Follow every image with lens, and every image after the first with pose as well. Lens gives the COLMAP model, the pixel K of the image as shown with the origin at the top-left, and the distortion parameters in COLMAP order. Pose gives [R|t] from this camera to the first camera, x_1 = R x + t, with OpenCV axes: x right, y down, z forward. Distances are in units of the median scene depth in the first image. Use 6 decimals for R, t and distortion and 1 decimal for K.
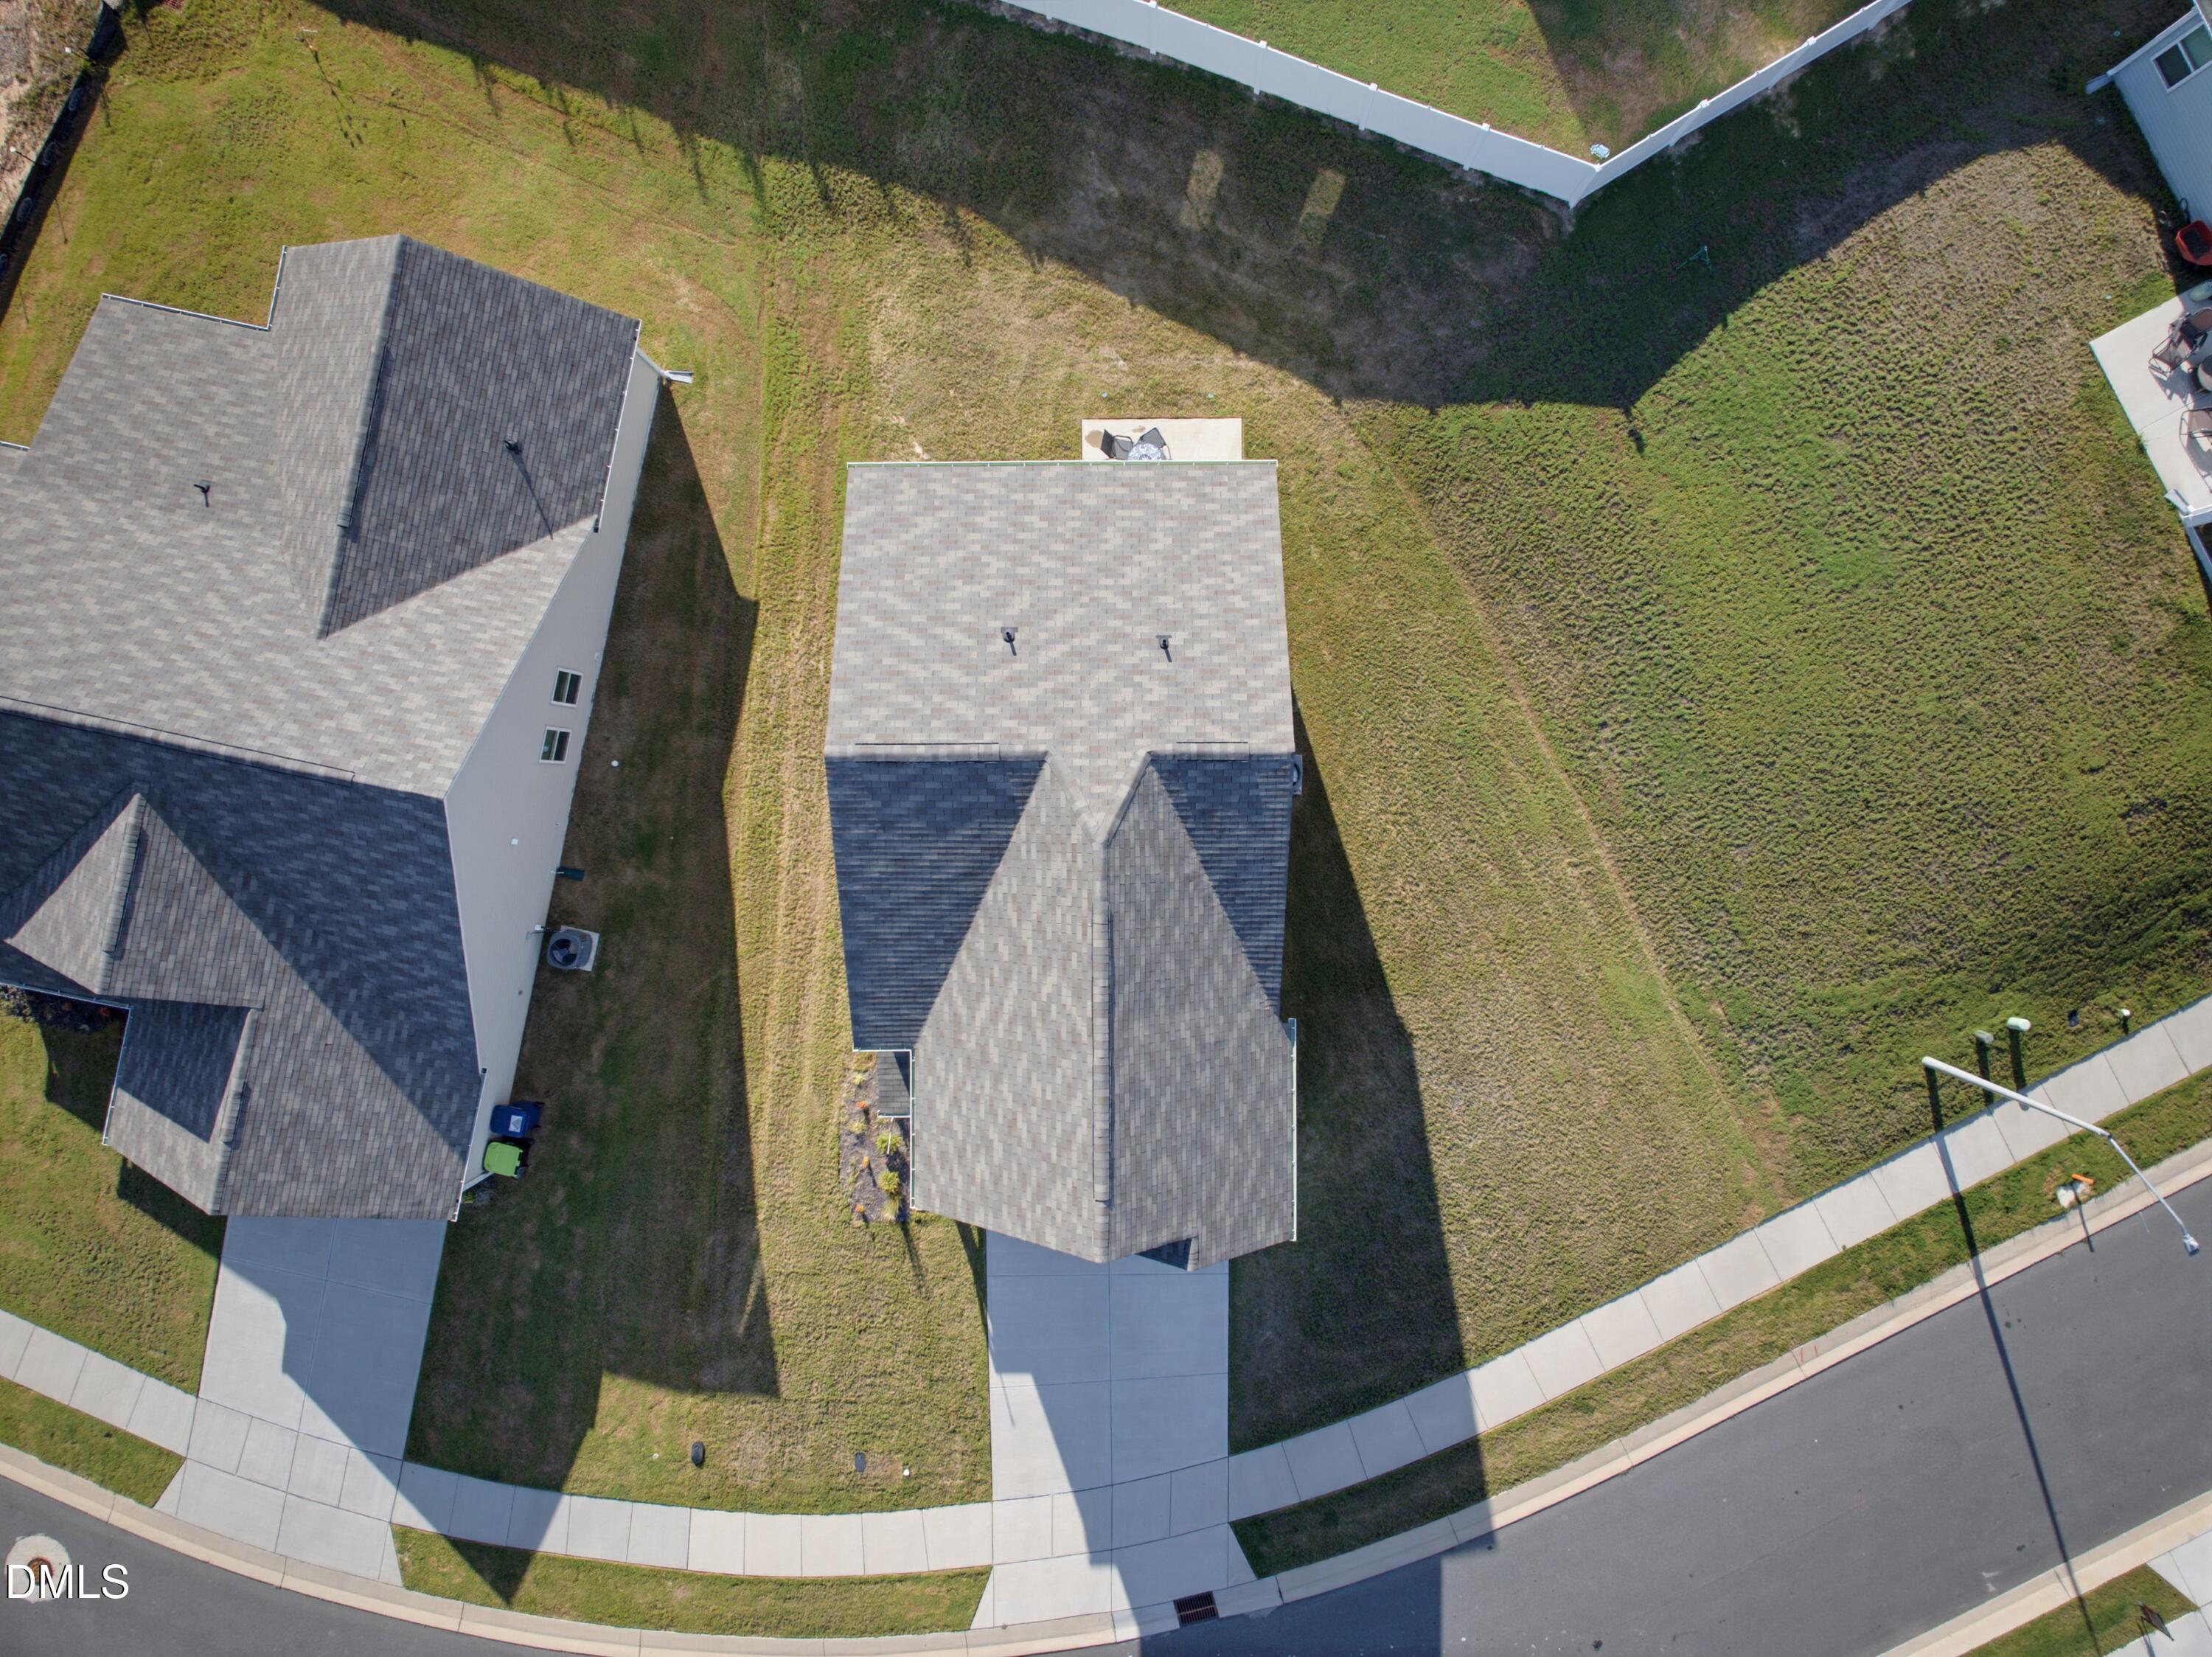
lens RADIAL K [[1538.4, 0, 1112.8], [0, 1538.4, 826.8], [0, 0, 1]] dist [-0.006575, 0.006676]
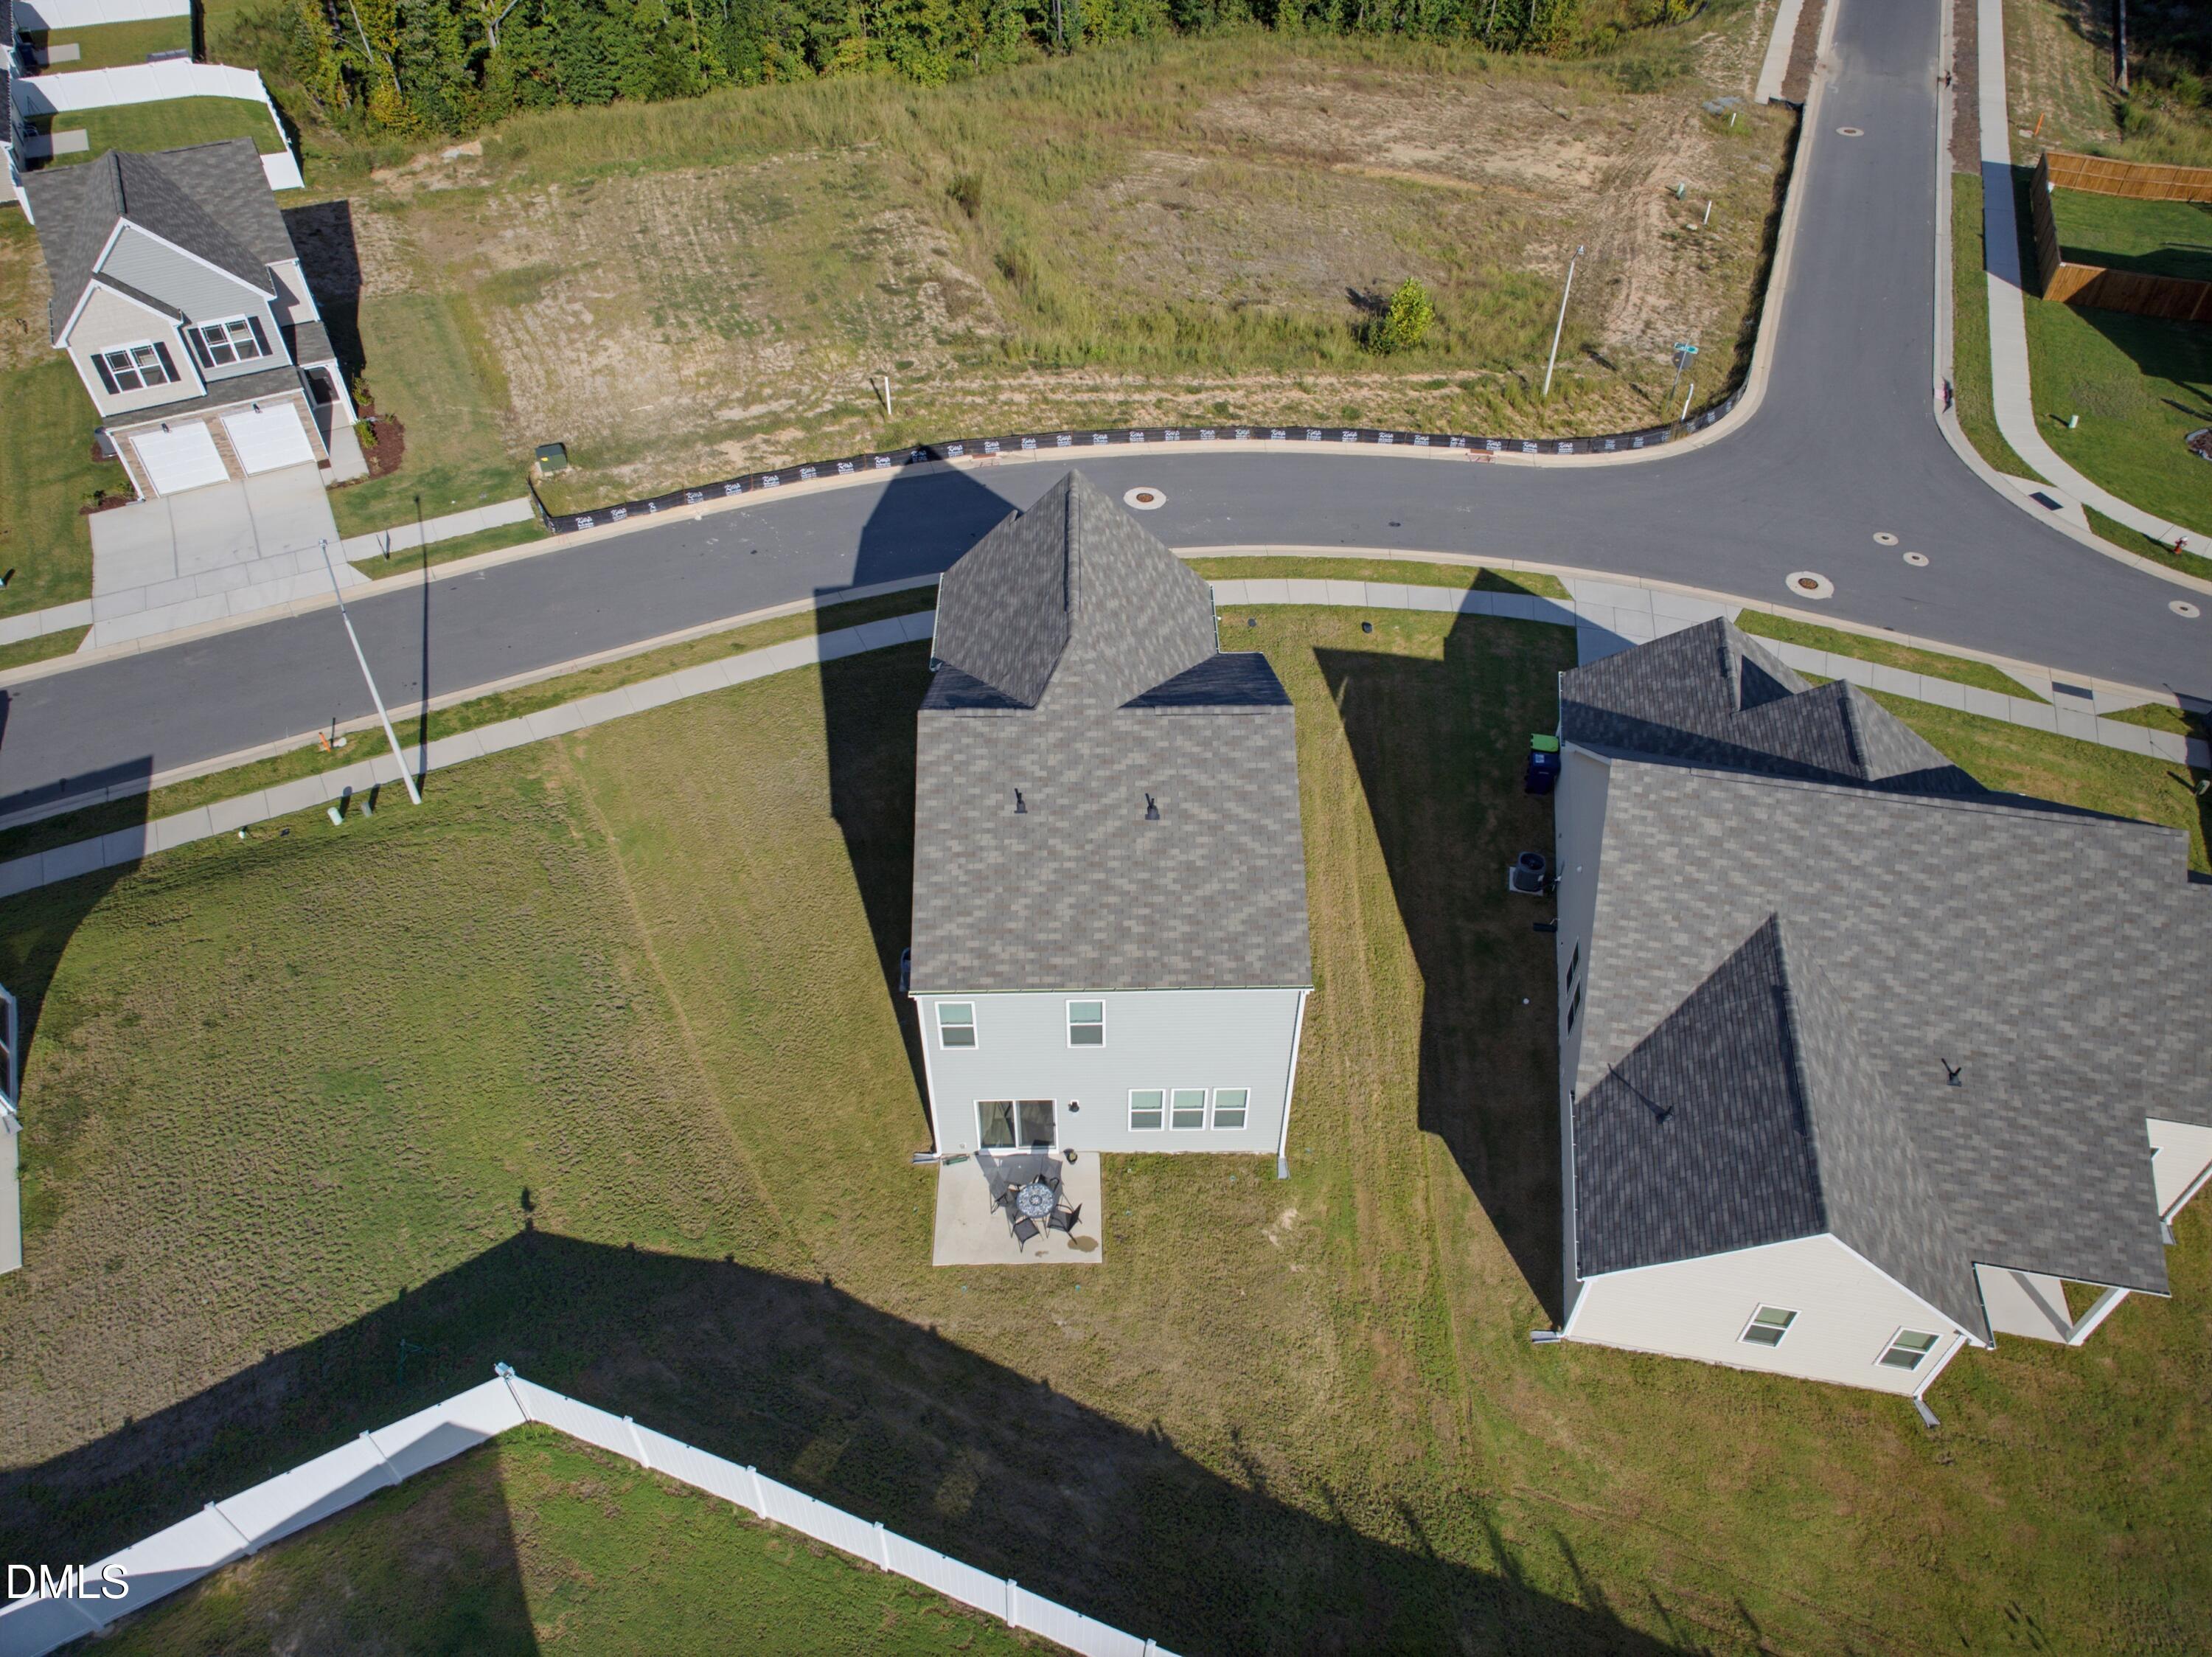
lens RADIAL K [[1565.0, 0, 1104.7], [0, 1565.0, 820.0], [0, 0, 1]] dist [-0.000511, -0.003697]
pose [[-0.999949, 0.008933, -0.004774, -0.019856], [-0.009589, -0.683116, 0.730247, -0.789461], [0.003262, 0.730255, 0.683167, 0.147765]]
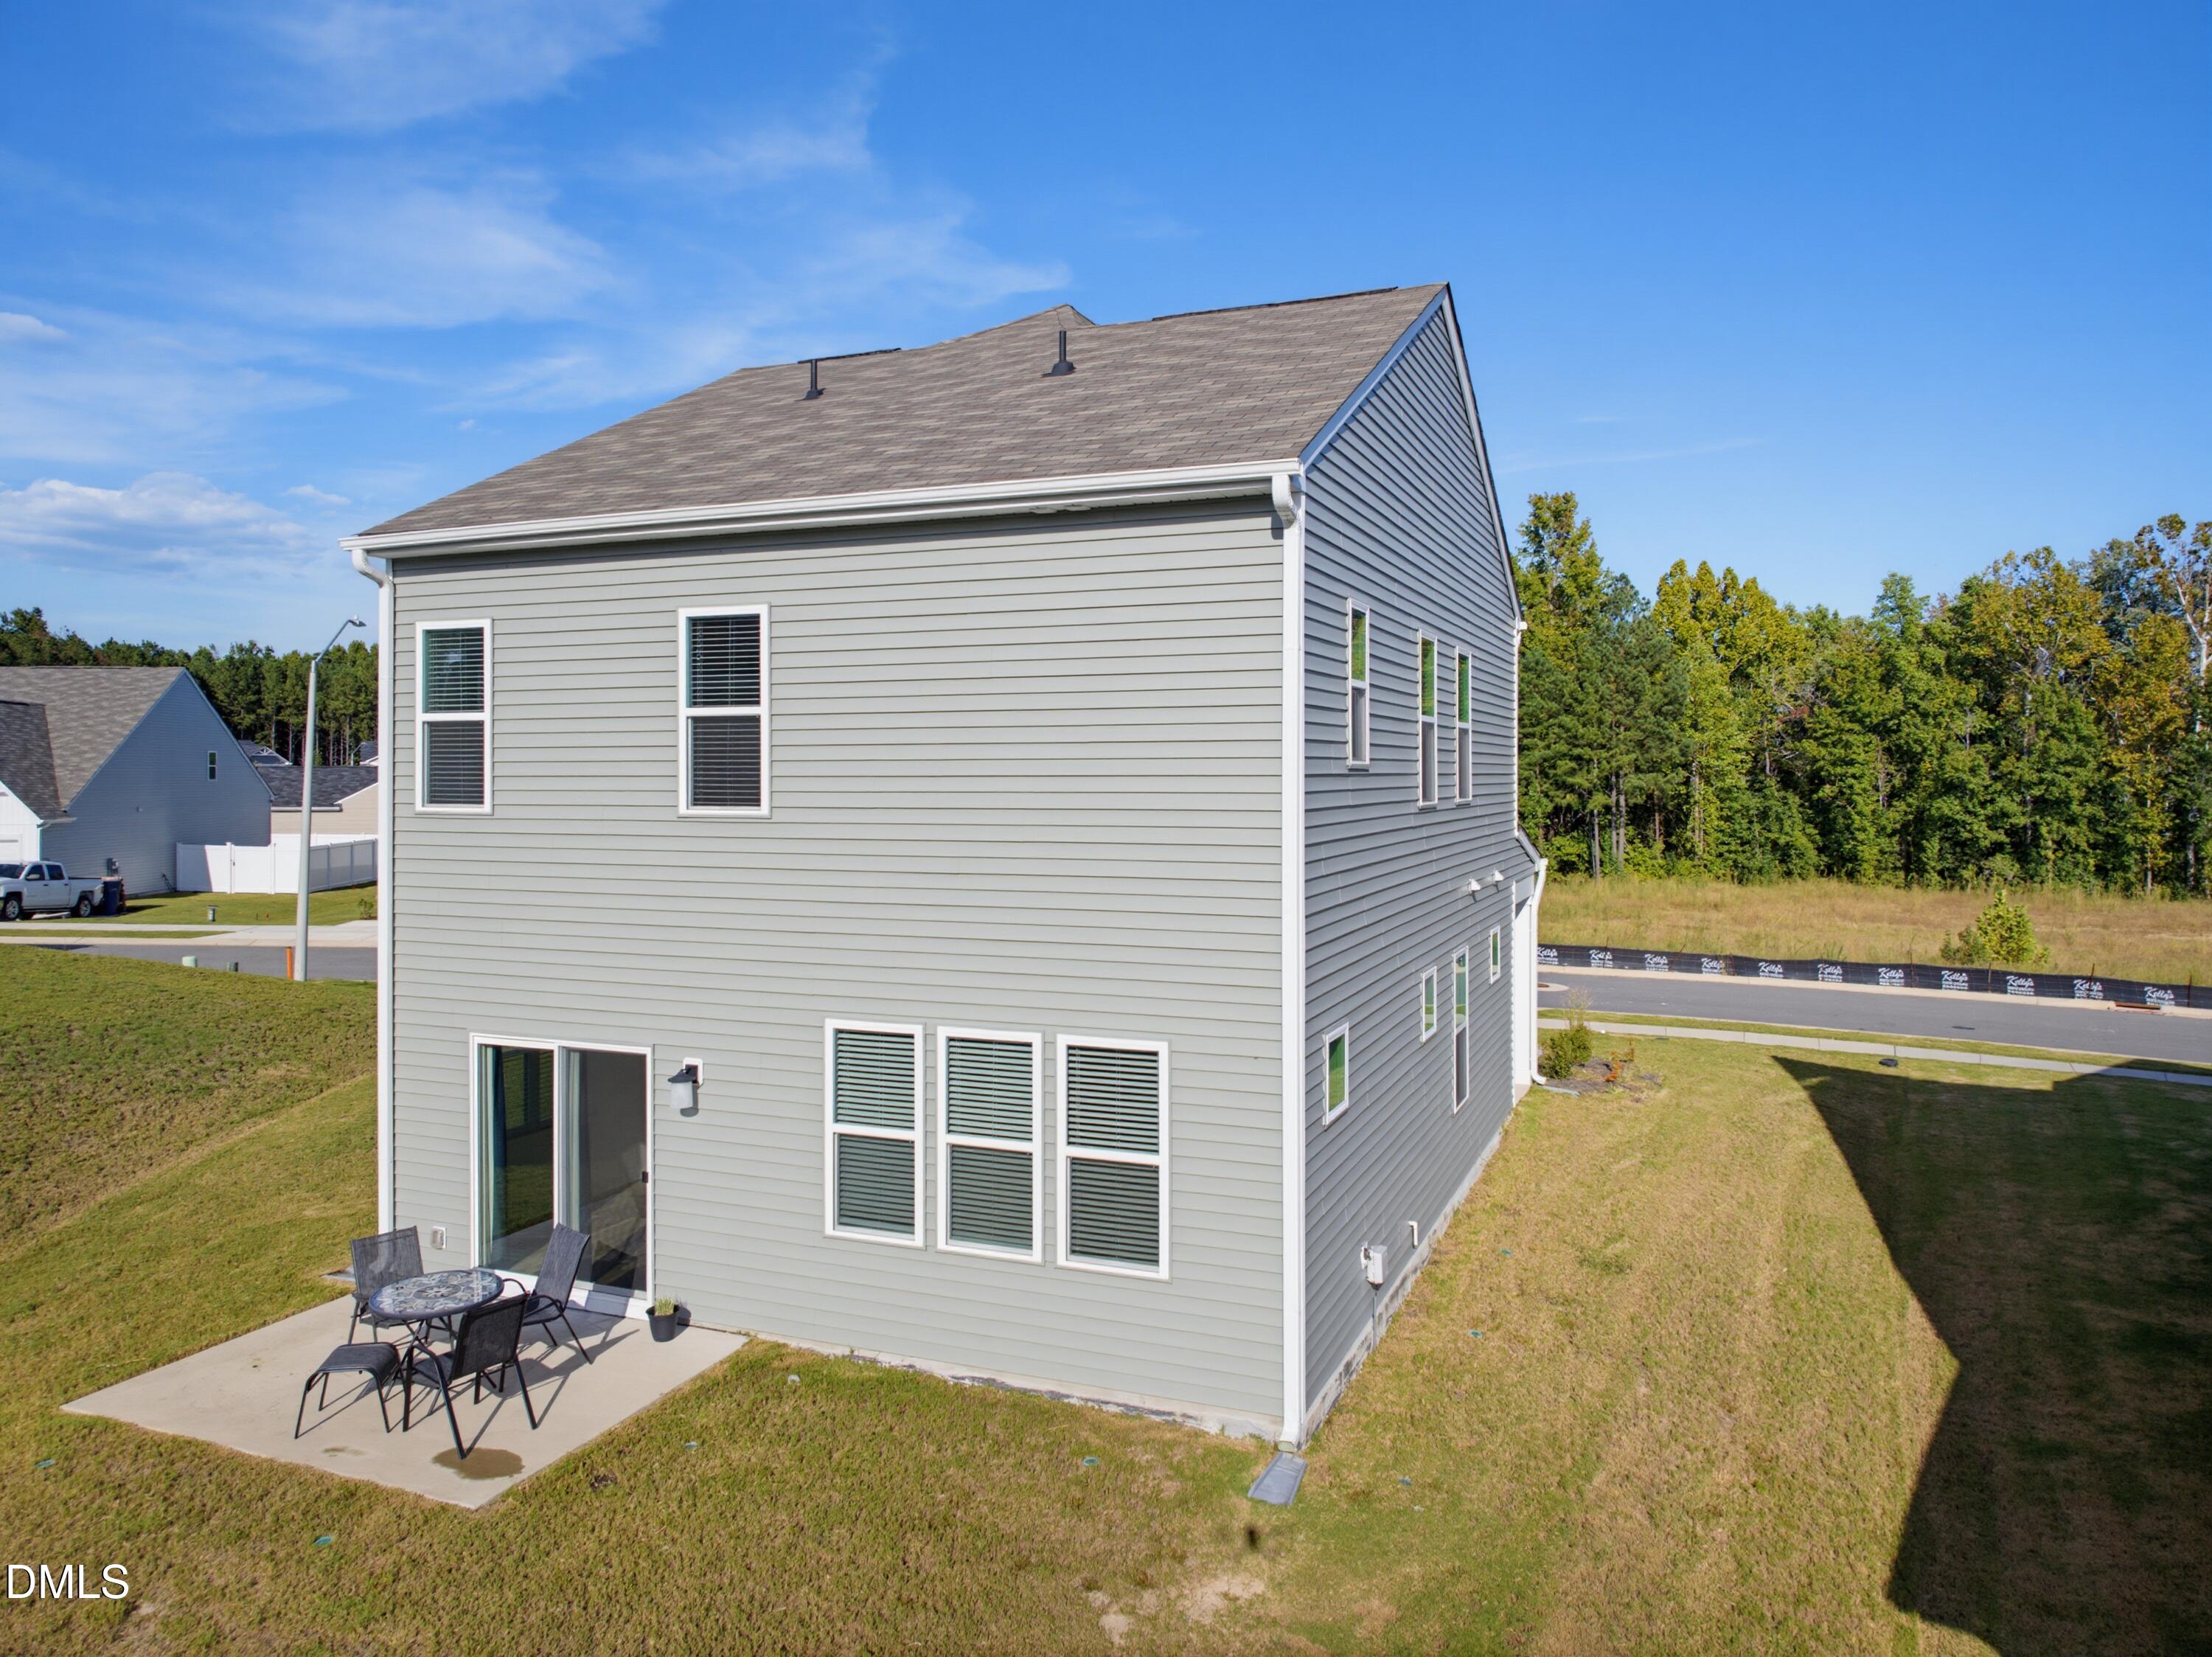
lens RADIAL K [[1565.0, 0, 1104.7], [0, 1565.0, 820.0], [0, 0, 1]] dist [-0.000511, -0.003697]
pose [[-0.919674, -0.008582, 0.392588, -0.217176], [0.392283, 0.024951, 0.919506, -0.466509], [-0.017687, 0.999652, -0.019581, 0.902150]]
